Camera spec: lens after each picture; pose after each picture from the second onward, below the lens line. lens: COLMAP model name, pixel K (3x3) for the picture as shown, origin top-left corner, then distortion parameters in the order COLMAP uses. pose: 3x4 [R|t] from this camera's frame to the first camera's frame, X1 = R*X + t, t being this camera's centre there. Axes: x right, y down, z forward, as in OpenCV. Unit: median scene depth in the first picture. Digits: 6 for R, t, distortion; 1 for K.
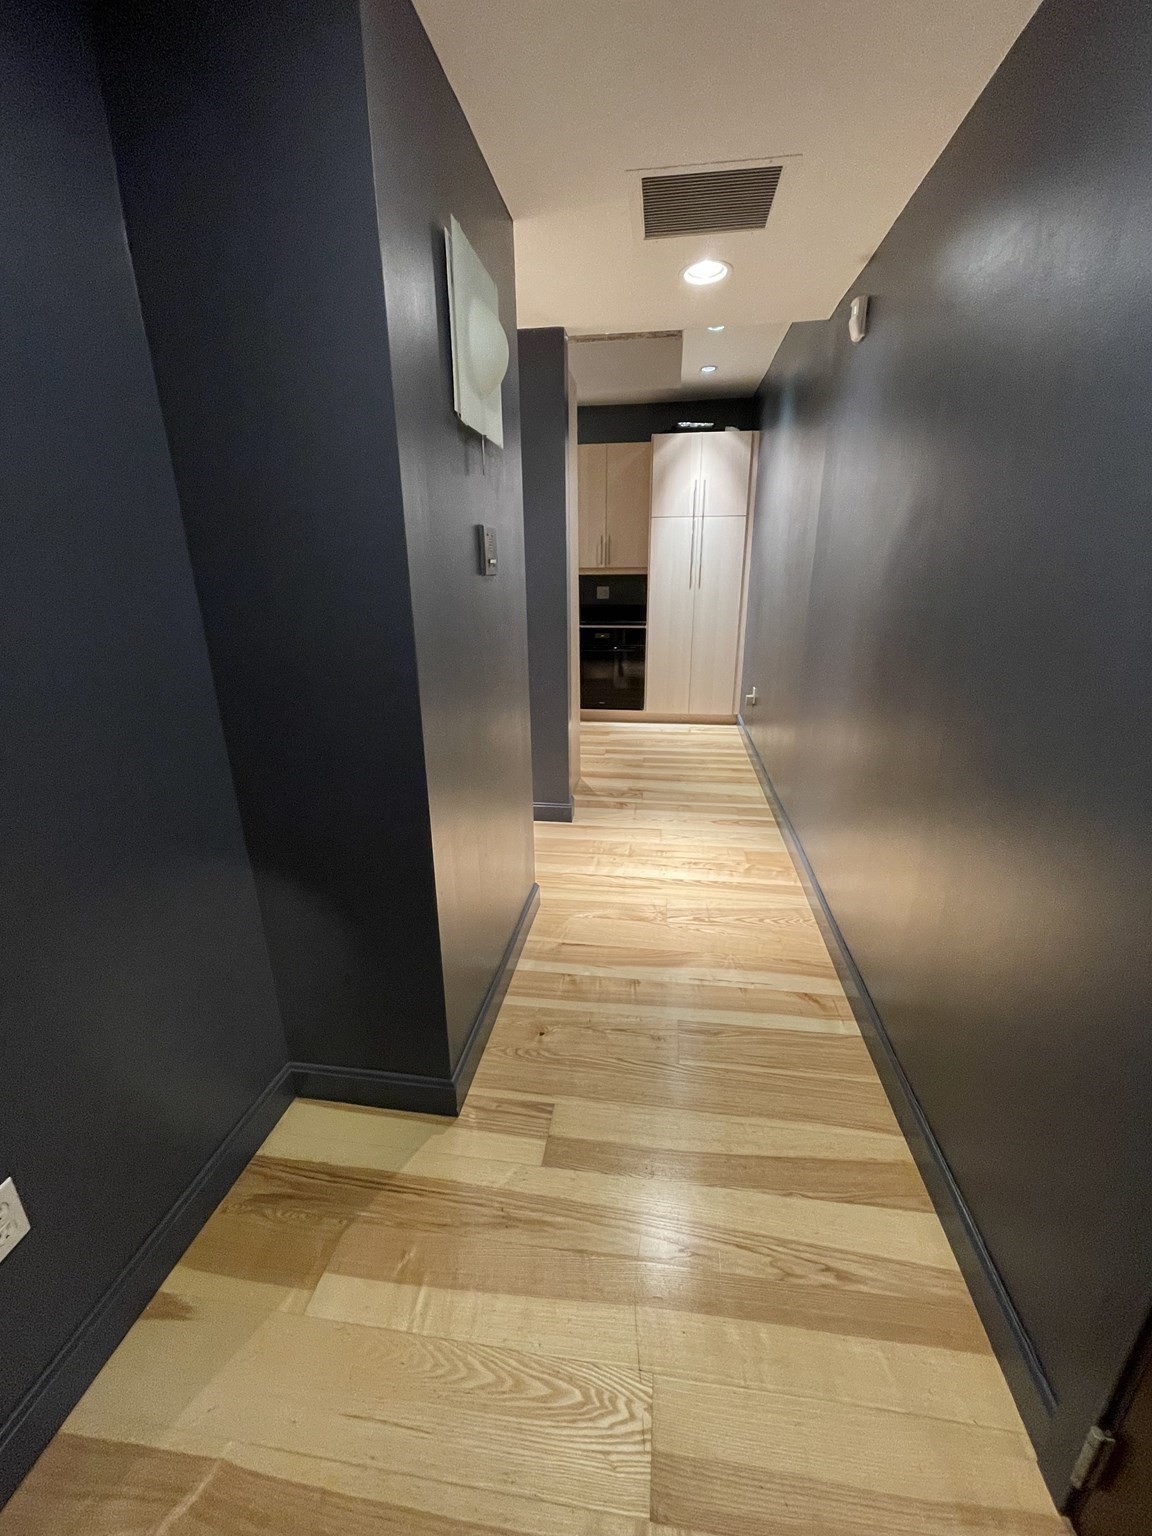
lens RADIAL K [[619.5, 0, 577.3], [0, 619.5, 770.6], [0, 0, 1]] dist [-0.000929, -0.000048]
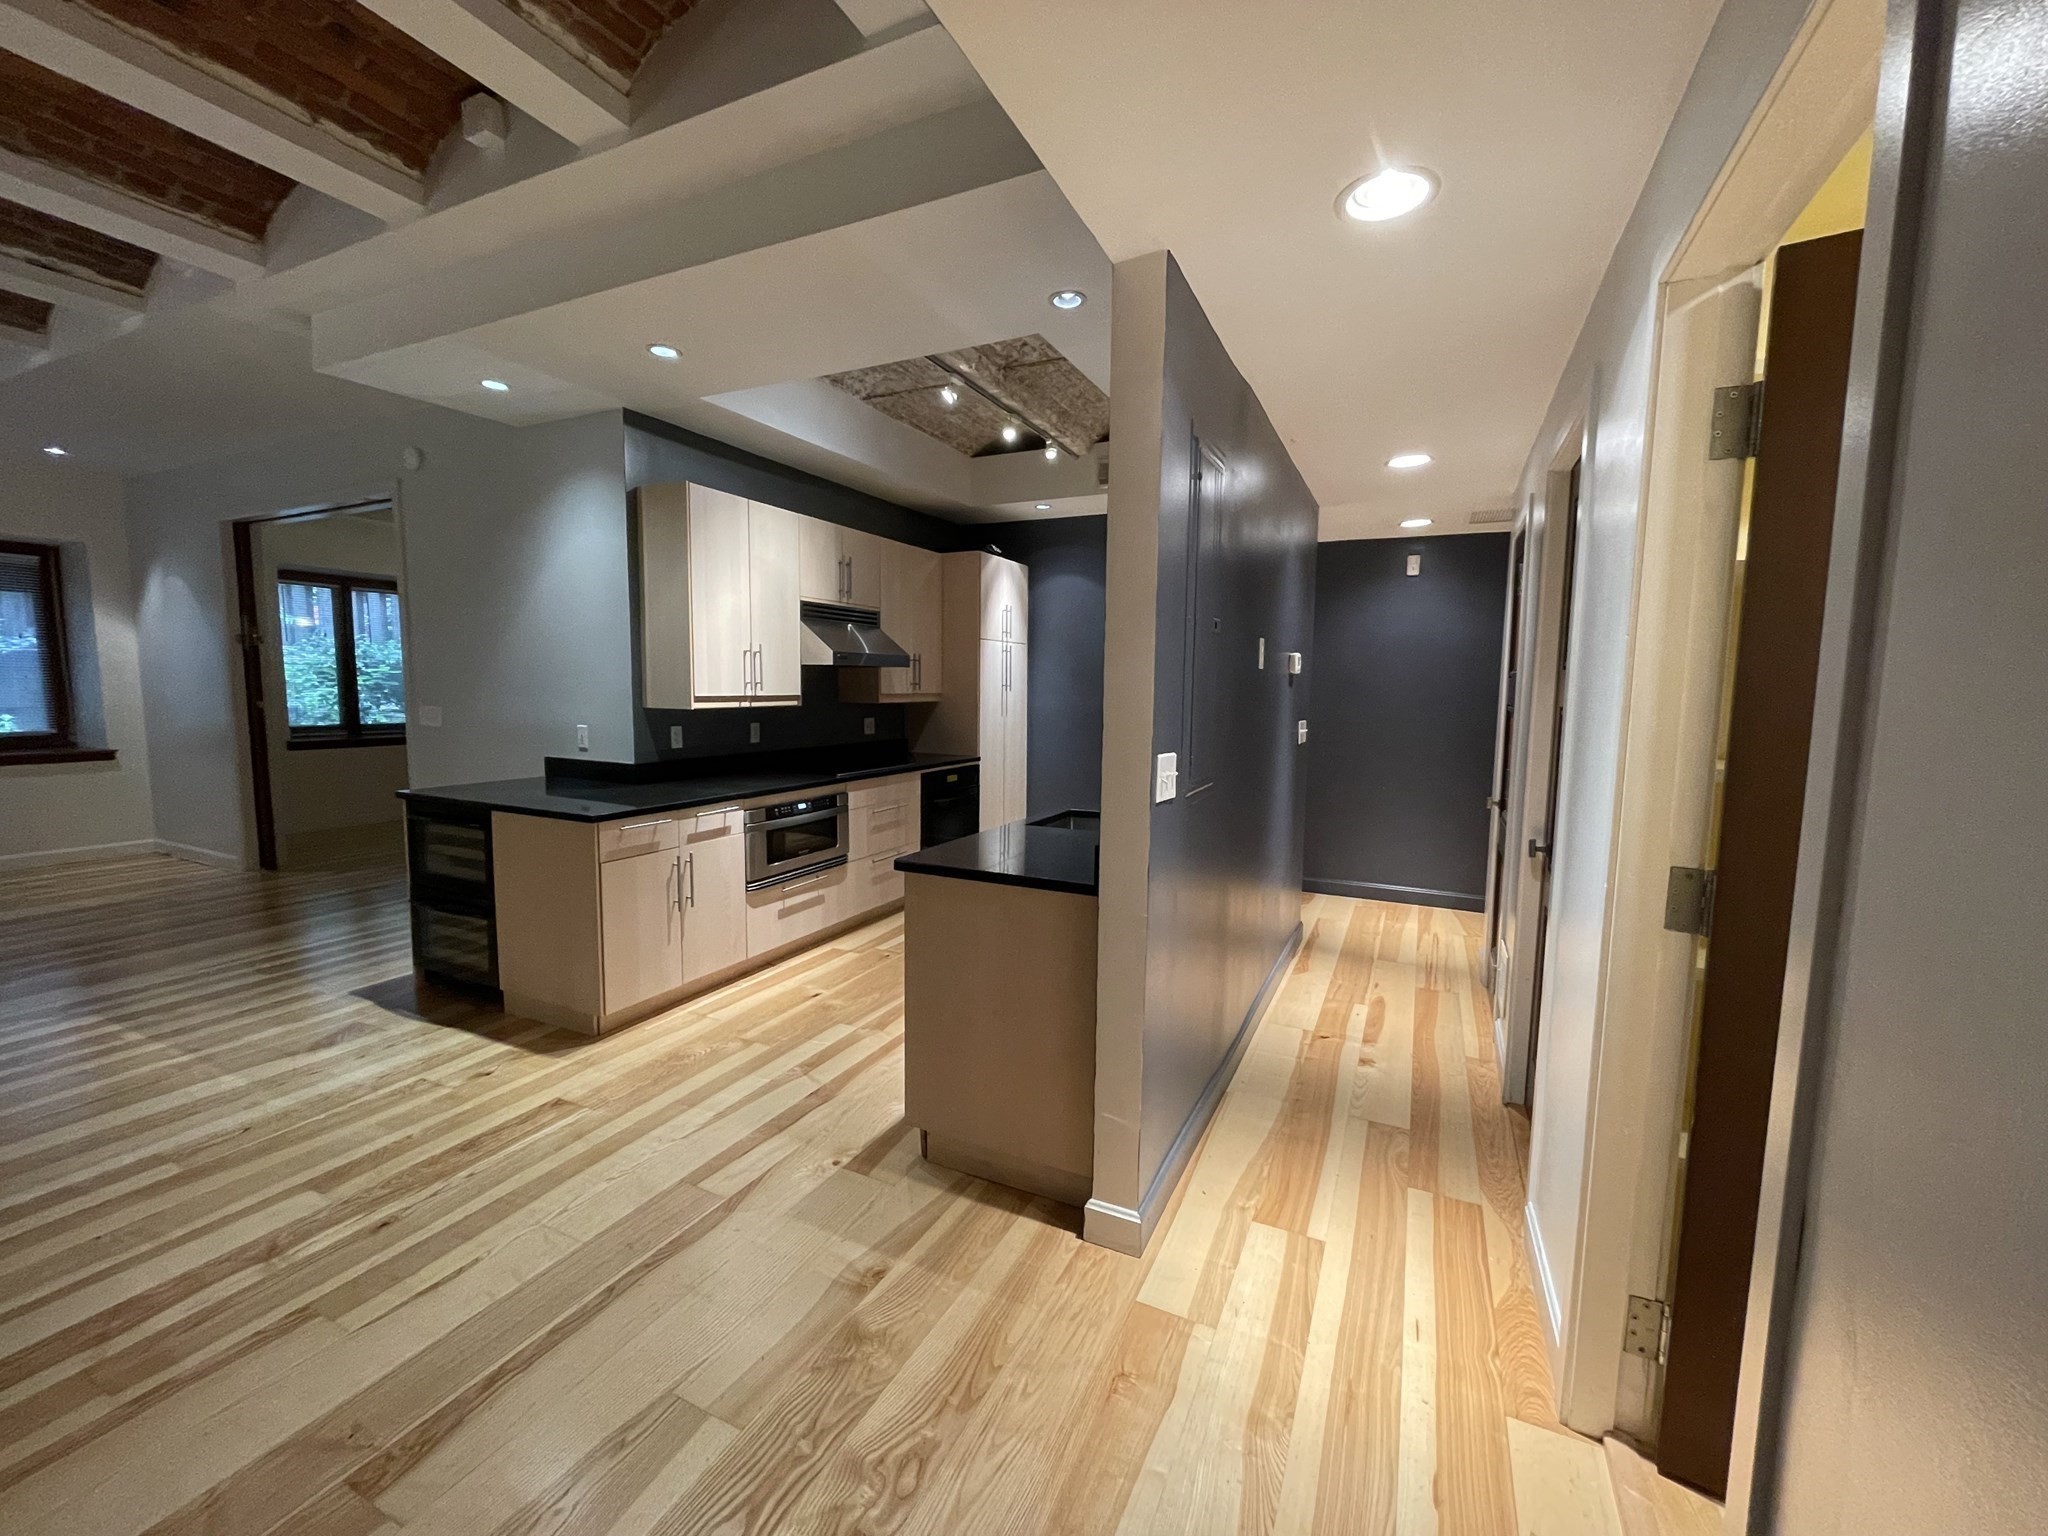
lens RADIAL K [[826.0, 0, 1024.0], [0, 826.0, 768.0], [0, 0, 1]] dist [-0.000929, -0.000048]
pose [[0.308883, -0.083048, 0.947467, -1.074528], [0.285520, 0.958330, -0.009081, -0.230862], [-0.907232, 0.273326, 0.319723, 0.693038]]
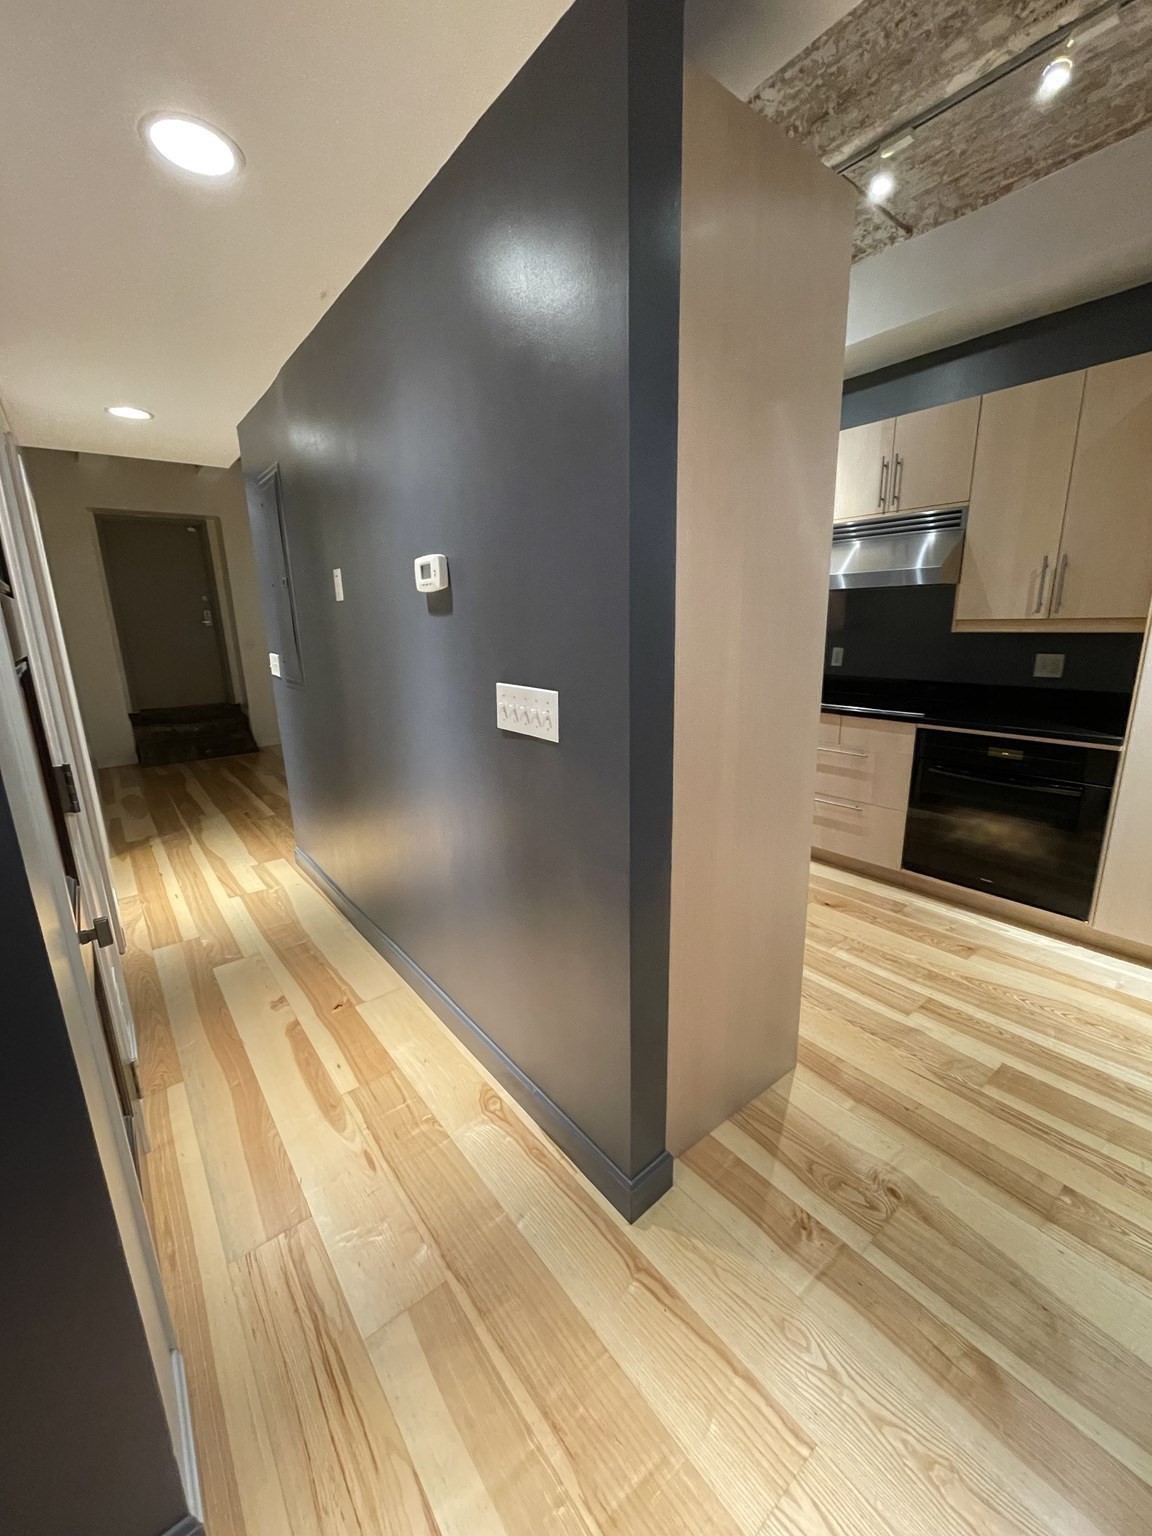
lens RADIAL K [[619.5, 0, 577.3], [0, 619.5, 770.6], [0, 0, 1]] dist [-0.000929, -0.000048]
pose [[0.721309, 0.156895, -0.674609, 0.153604], [-0.199655, 0.979761, 0.014389, -0.168518], [0.663213, 0.124310, 0.738035, 0.478153]]
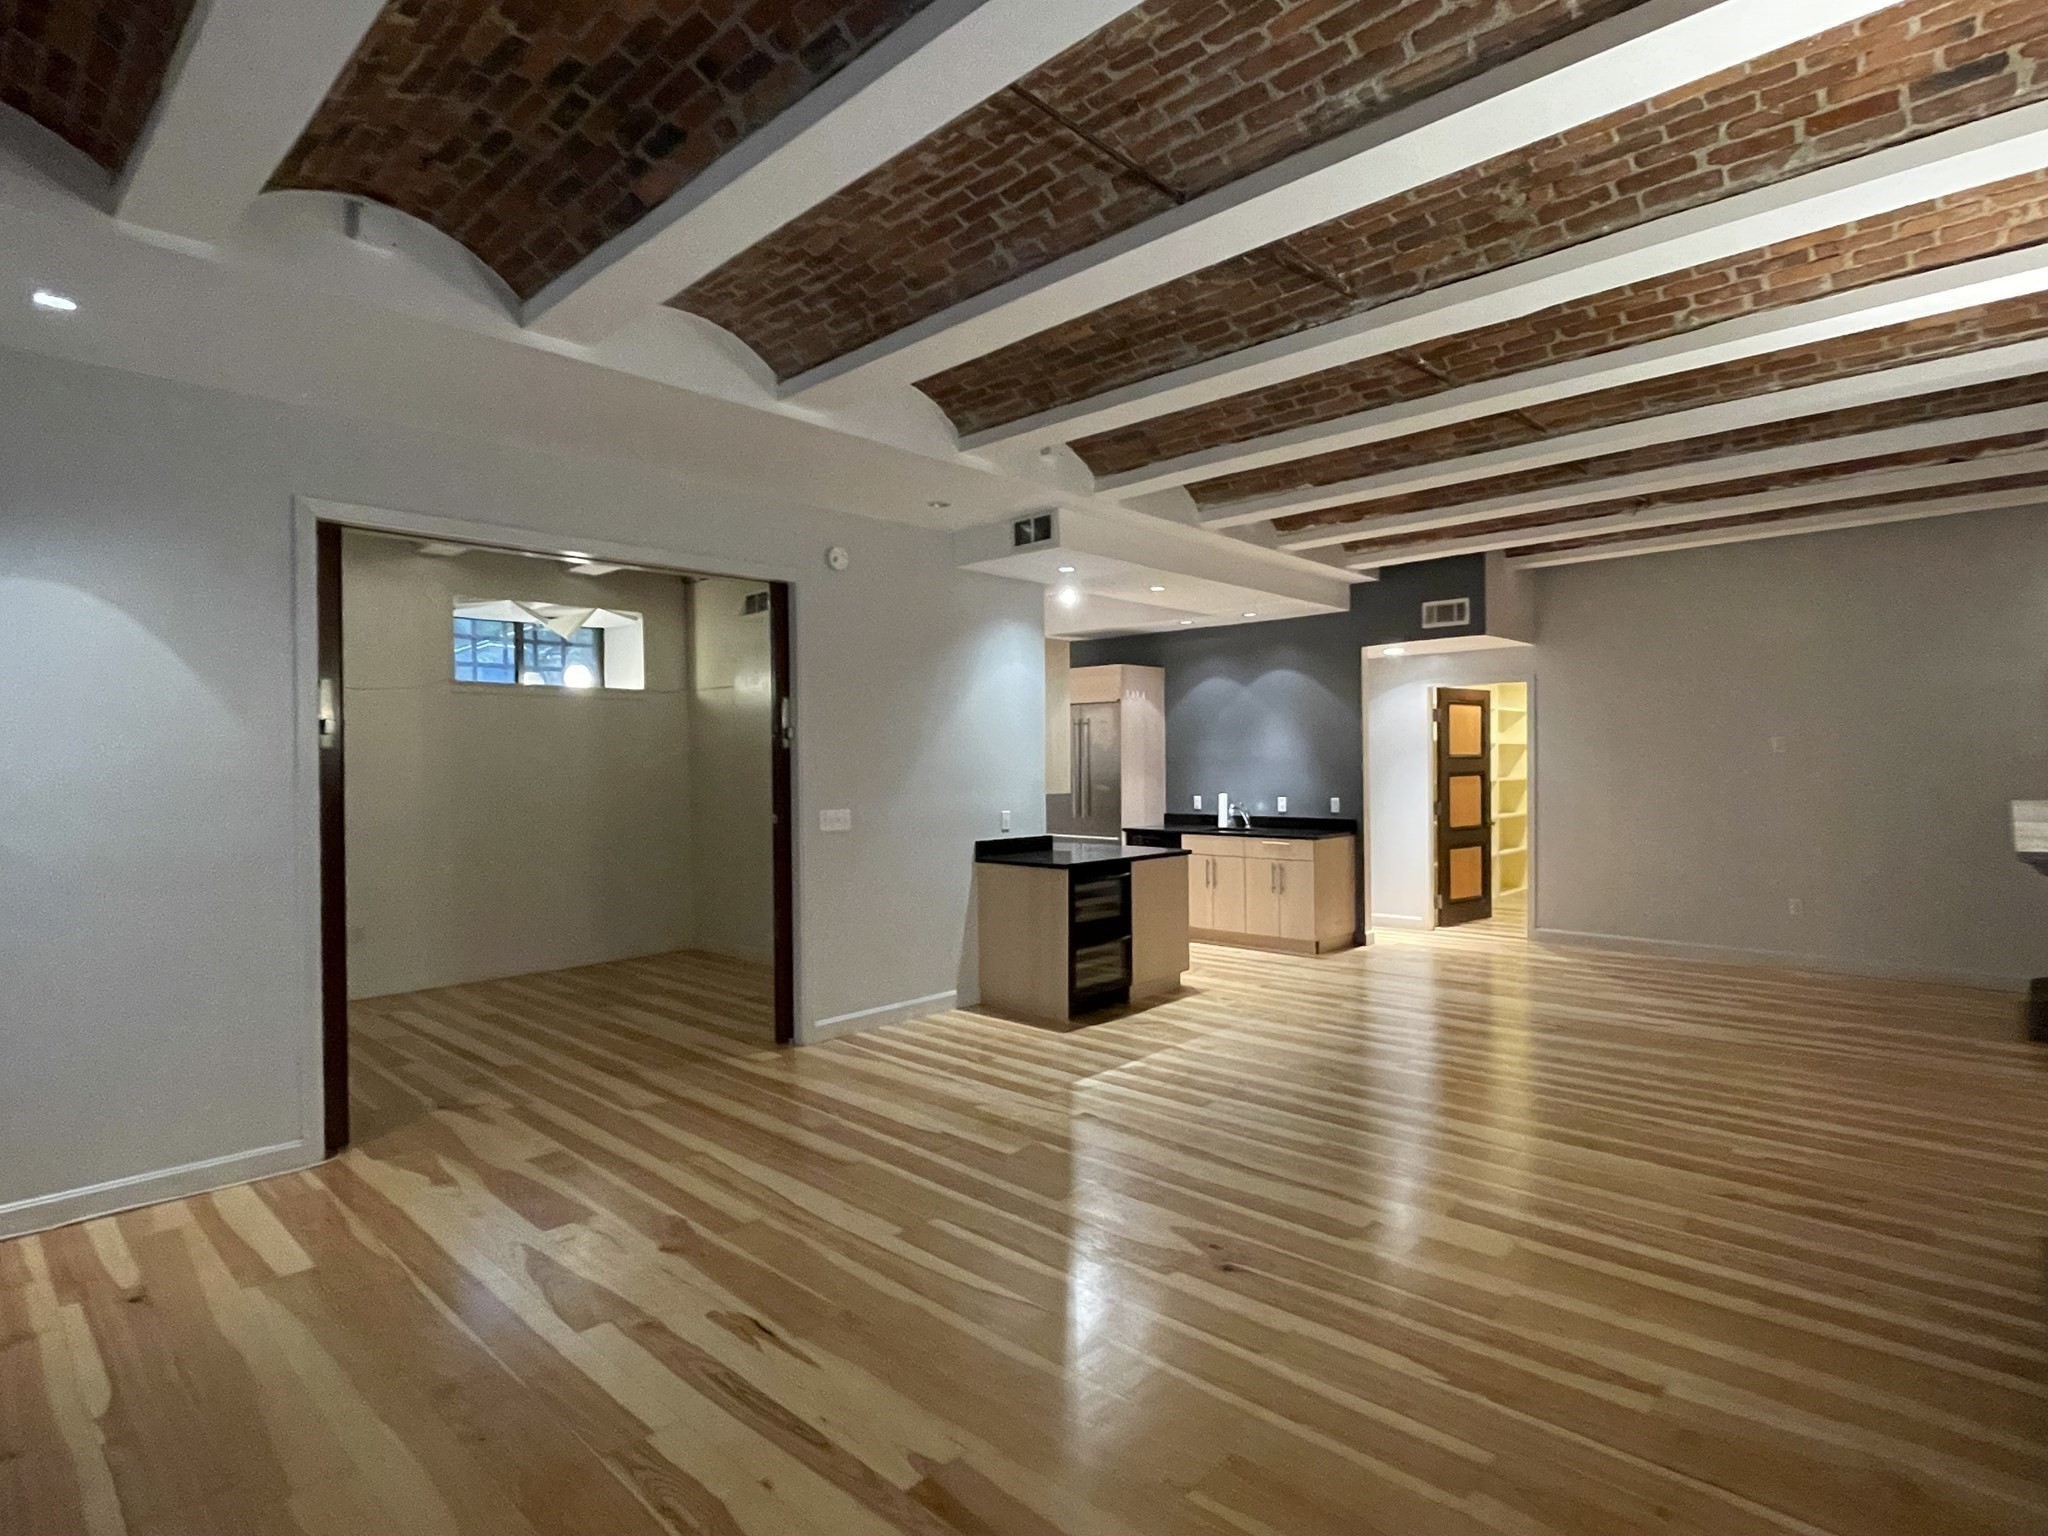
lens RADIAL K [[1063.7, 0, 1026.3], [0, 1063.7, 759.0], [0, 0, 1]] dist [0.001519, -0.000145]
pose [[-0.813907, 0.022644, 0.580554, -1.247696], [0.206706, 0.945146, 0.252927, -0.872307], [-0.542981, 0.325863, -0.773941, 2.549737]]
